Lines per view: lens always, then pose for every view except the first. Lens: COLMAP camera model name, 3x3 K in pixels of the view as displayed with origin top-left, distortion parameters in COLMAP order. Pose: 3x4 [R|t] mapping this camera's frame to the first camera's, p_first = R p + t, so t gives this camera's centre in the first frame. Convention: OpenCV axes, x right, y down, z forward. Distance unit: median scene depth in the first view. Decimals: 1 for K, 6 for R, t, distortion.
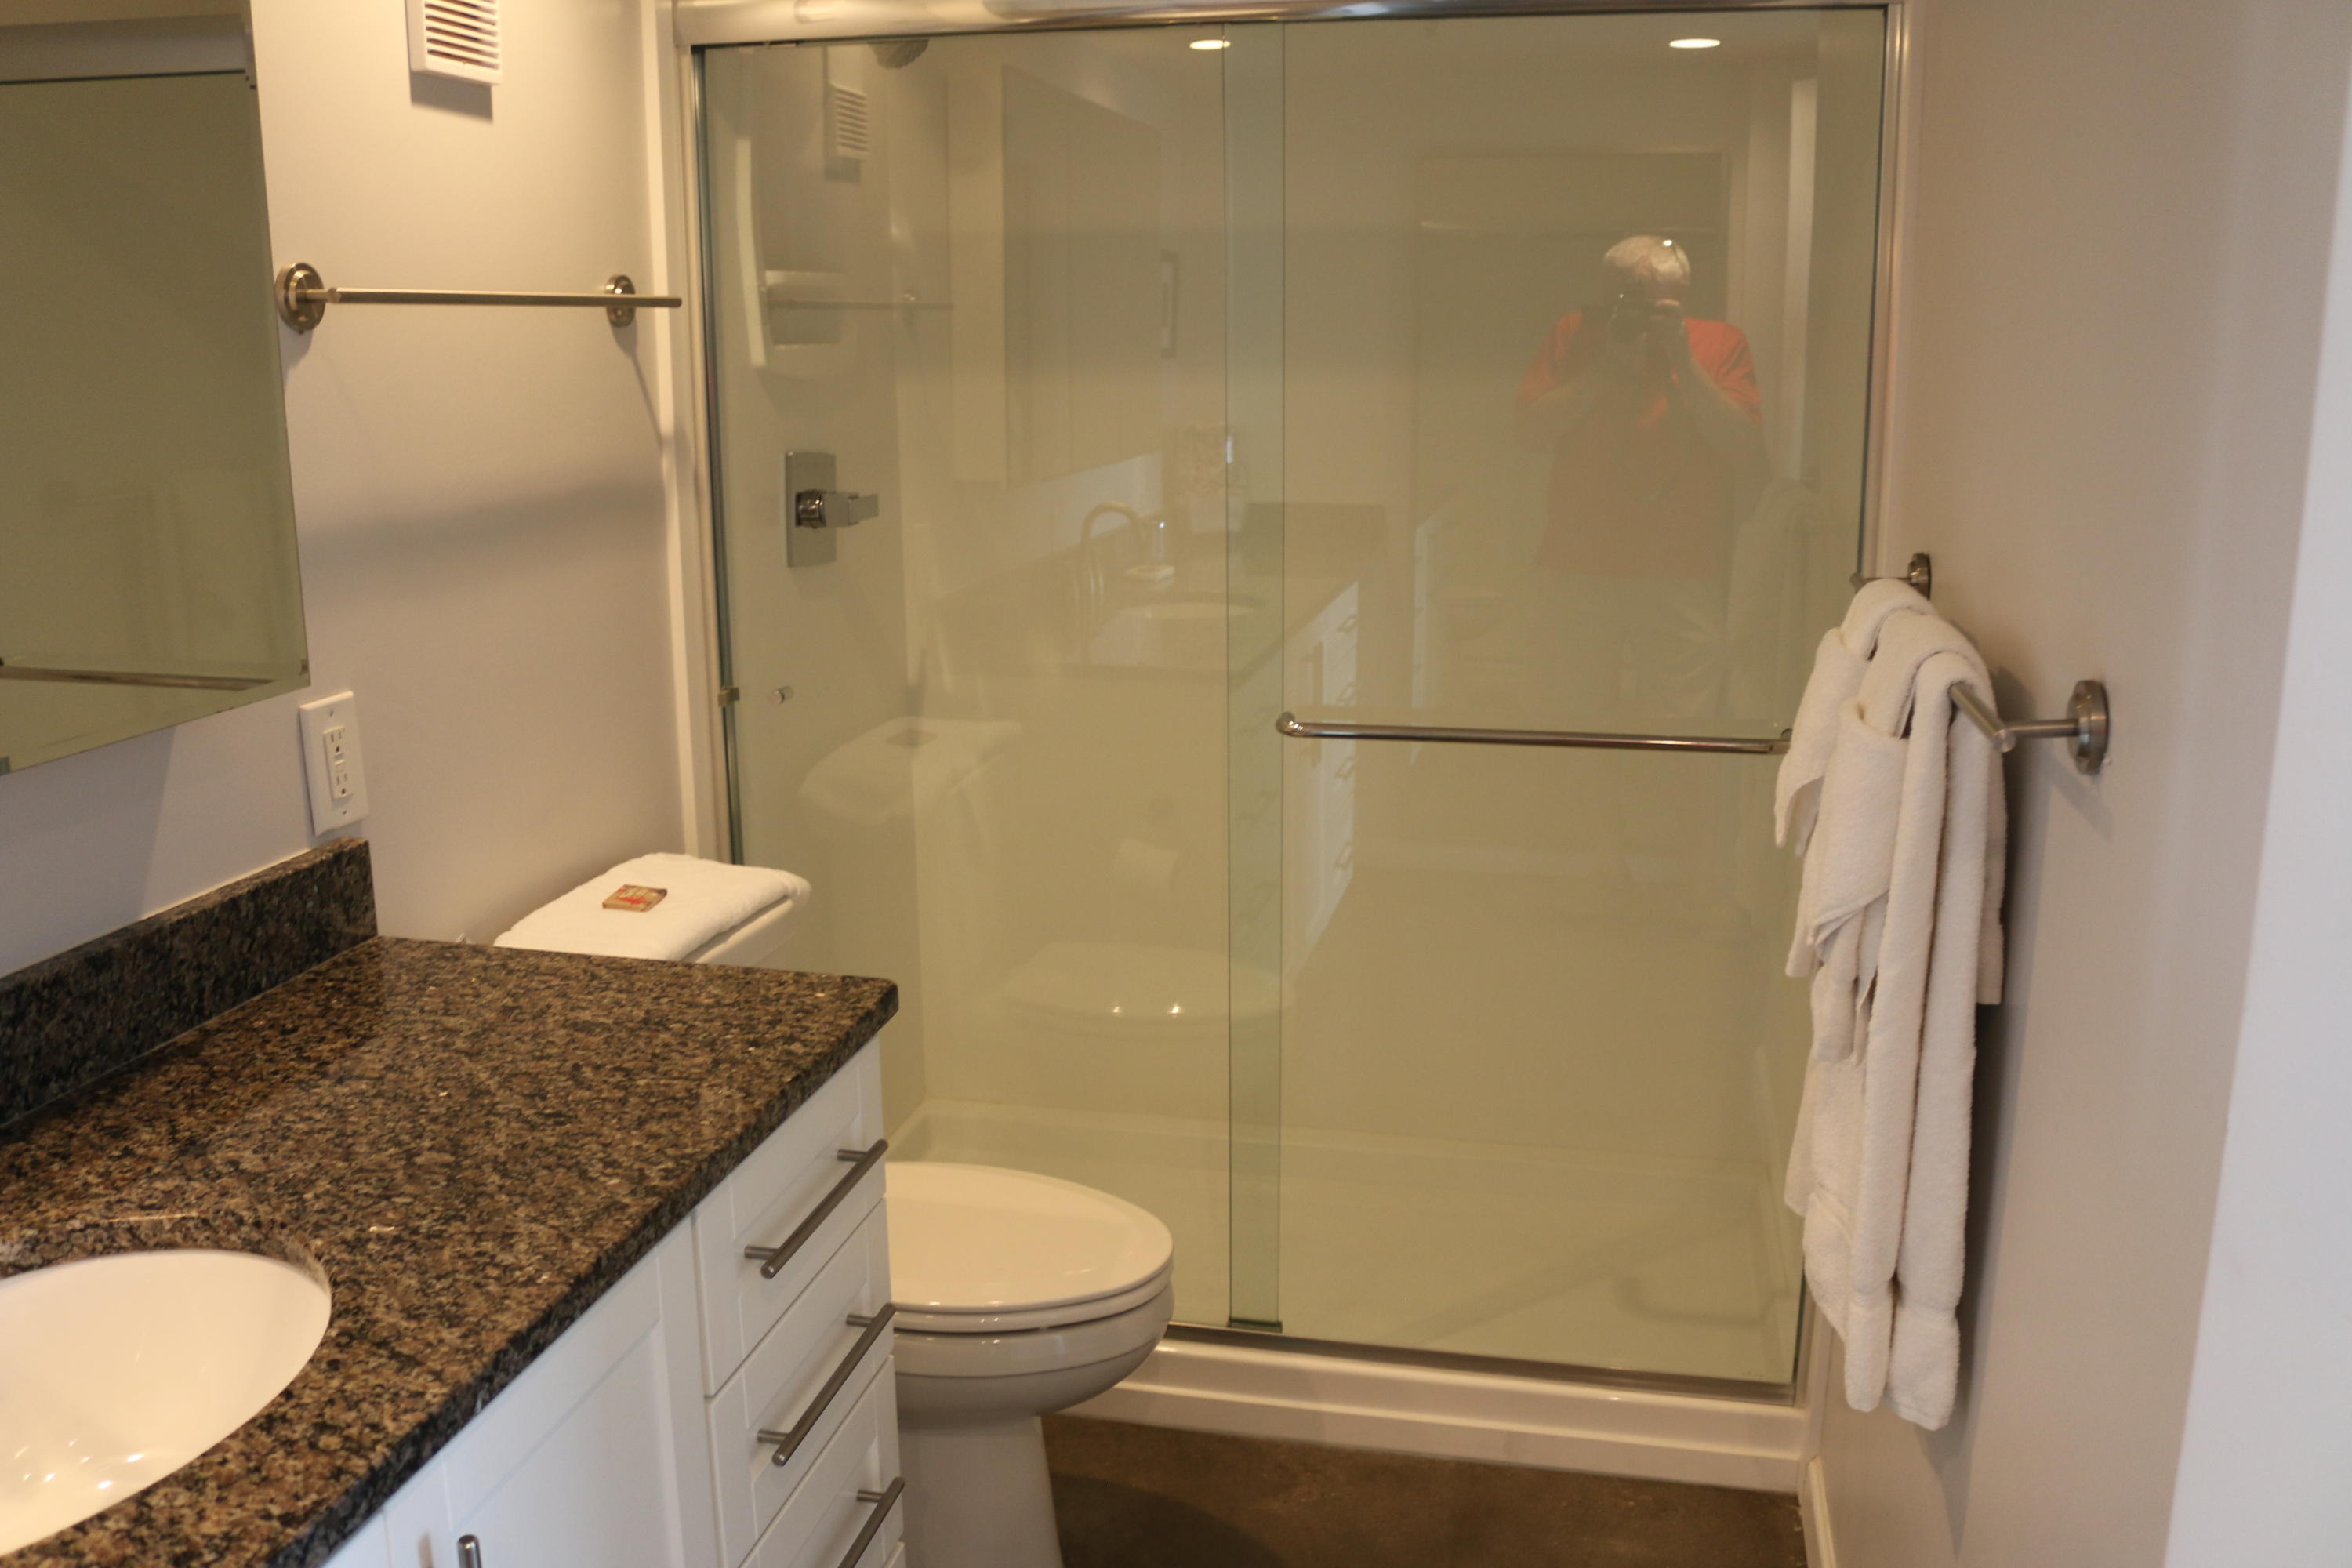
lens RADIAL K [[1941.2, 0, 1176.0], [0, 1941.2, 784.0], [0, 0, 1]] dist [-0.179491, 0.142847]
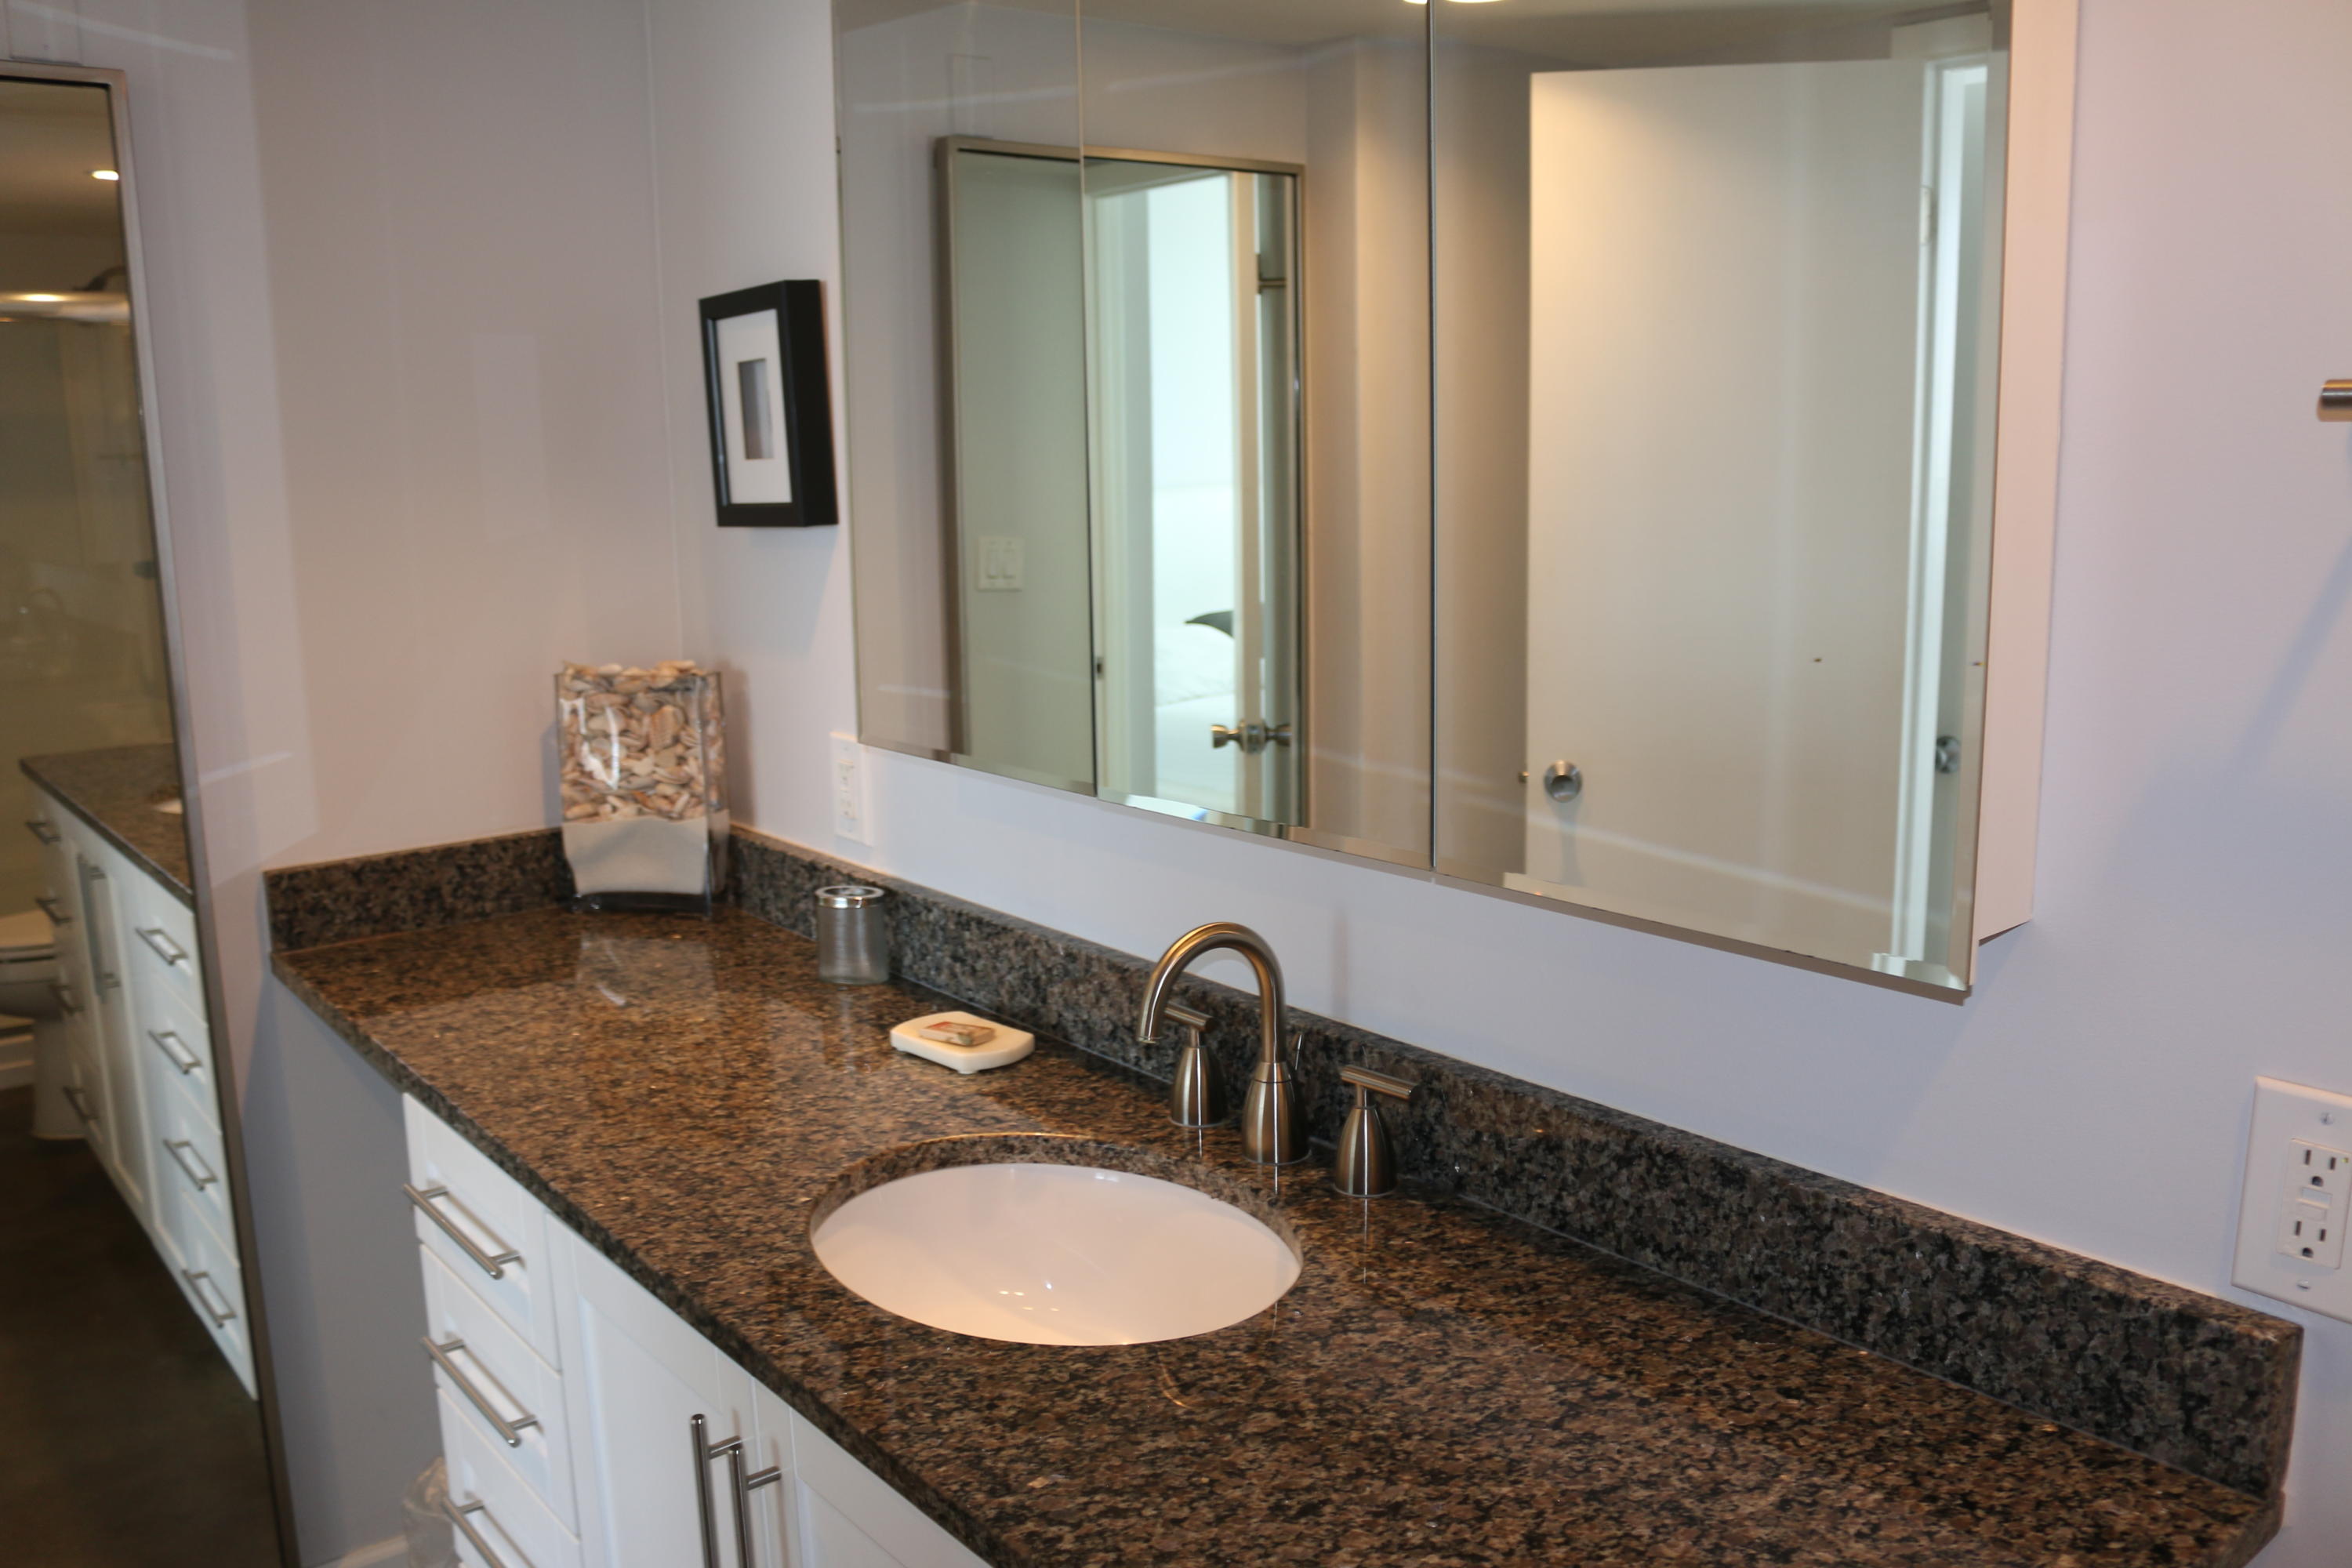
lens RADIAL K [[1941.2, 0, 1176.0], [0, 1941.2, 784.0], [0, 0, 1]] dist [-0.179491, 0.142847]
pose [[-0.622645, 0.154674, -0.767066, 0.225574], [-0.163297, 0.933003, 0.320686, -0.310462], [0.765276, 0.324933, -0.555672, 1.221329]]
